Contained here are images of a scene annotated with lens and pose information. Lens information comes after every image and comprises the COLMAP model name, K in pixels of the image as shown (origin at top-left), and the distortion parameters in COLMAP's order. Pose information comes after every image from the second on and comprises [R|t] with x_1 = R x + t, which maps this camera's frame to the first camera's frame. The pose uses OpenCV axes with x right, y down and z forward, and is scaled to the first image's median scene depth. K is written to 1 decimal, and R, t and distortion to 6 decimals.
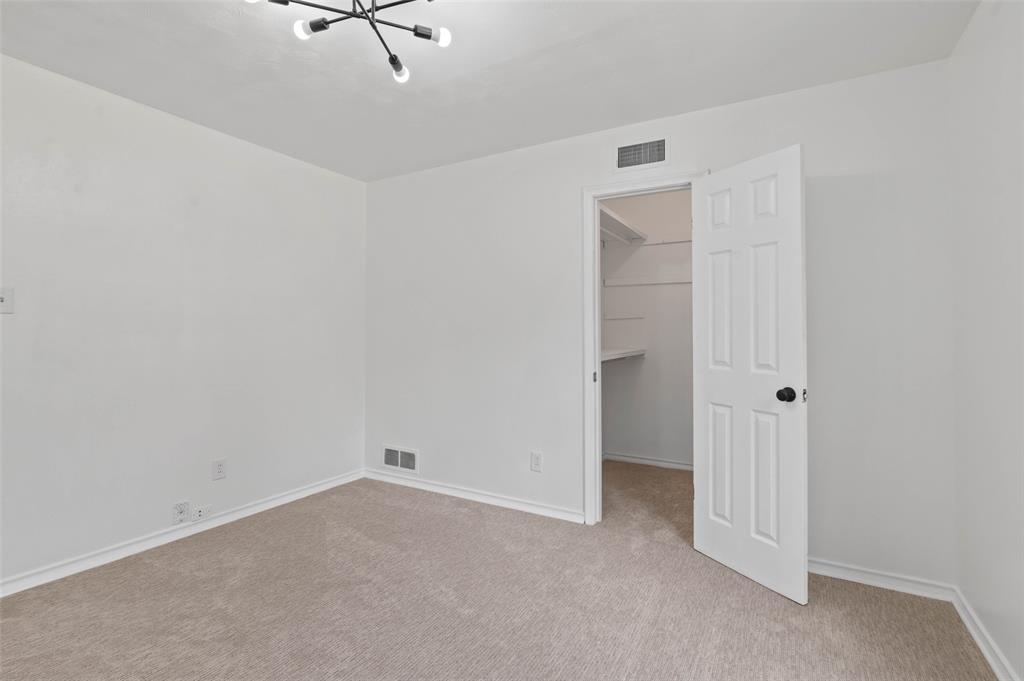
lens RADIAL K [[468.5, 0, 515.6], [0, 468.5, 337.1], [0, 0, 1]] dist [-0.000540, -0.000045]
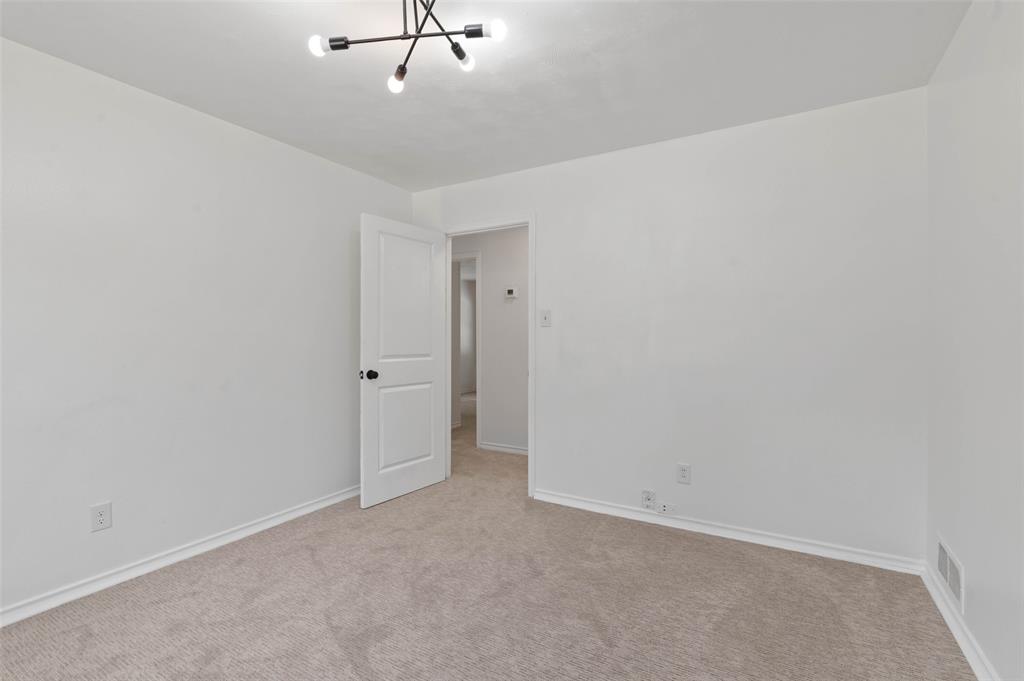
lens RADIAL K [[468.5, 0, 515.6], [0, 468.5, 337.1], [0, 0, 1]] dist [-0.000540, -0.000045]
pose [[-0.012066, -0.004313, -0.999918, 0.461016], [-0.000999, 0.999990, -0.004302, -0.011234], [0.999927, 0.000947, -0.012071, 0.765200]]
